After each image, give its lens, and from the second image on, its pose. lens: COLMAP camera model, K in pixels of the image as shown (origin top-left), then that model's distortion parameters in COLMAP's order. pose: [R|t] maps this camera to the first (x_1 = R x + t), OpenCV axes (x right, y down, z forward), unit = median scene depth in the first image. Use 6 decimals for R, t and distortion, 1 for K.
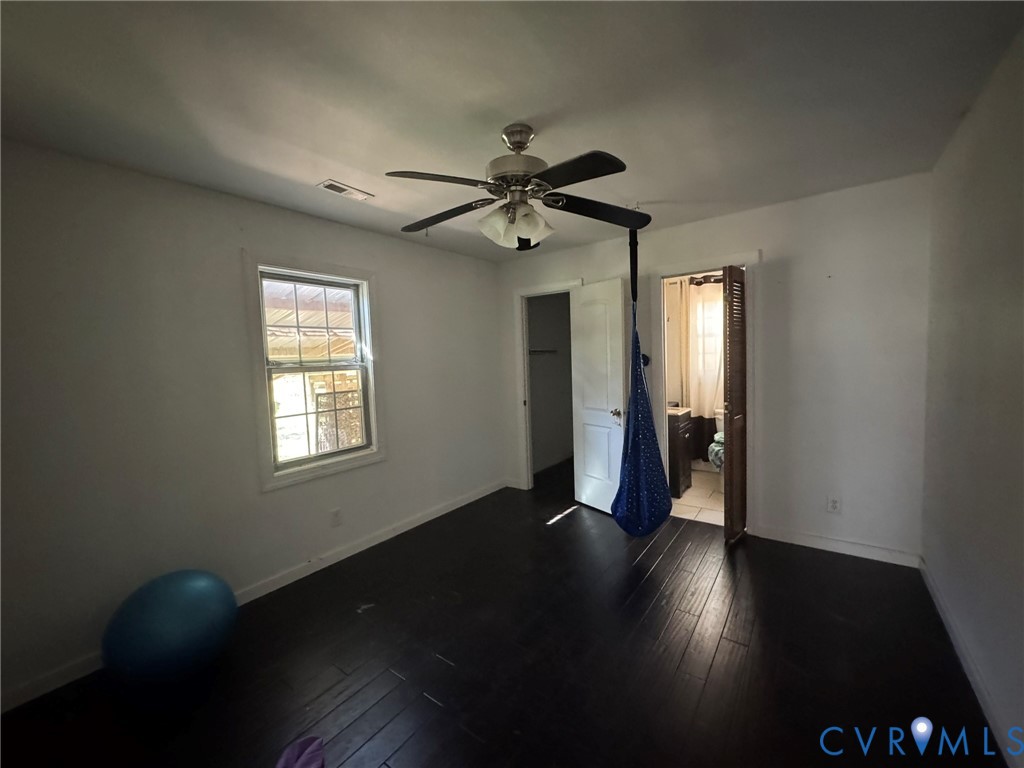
lens RADIAL K [[412.6, 0, 511.0], [0, 412.6, 384.5], [0, 0, 1]] dist [0.001928, -0.000065]
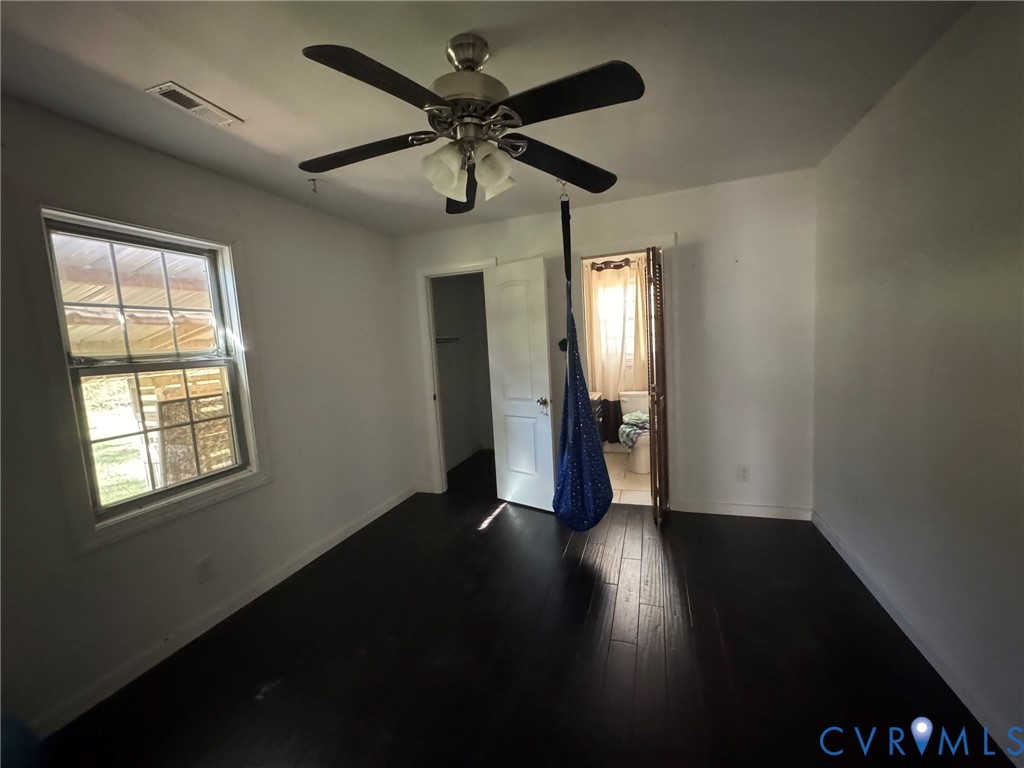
lens RADIAL K [[412.6, 0, 511.0], [0, 412.6, 384.5], [0, 0, 1]] dist [0.001928, -0.000065]
pose [[0.953416, -0.052096, 0.297125, -0.099975], [0.045699, 0.998550, 0.028439, -0.000469], [-0.298176, -0.013536, 0.954415, 0.137046]]
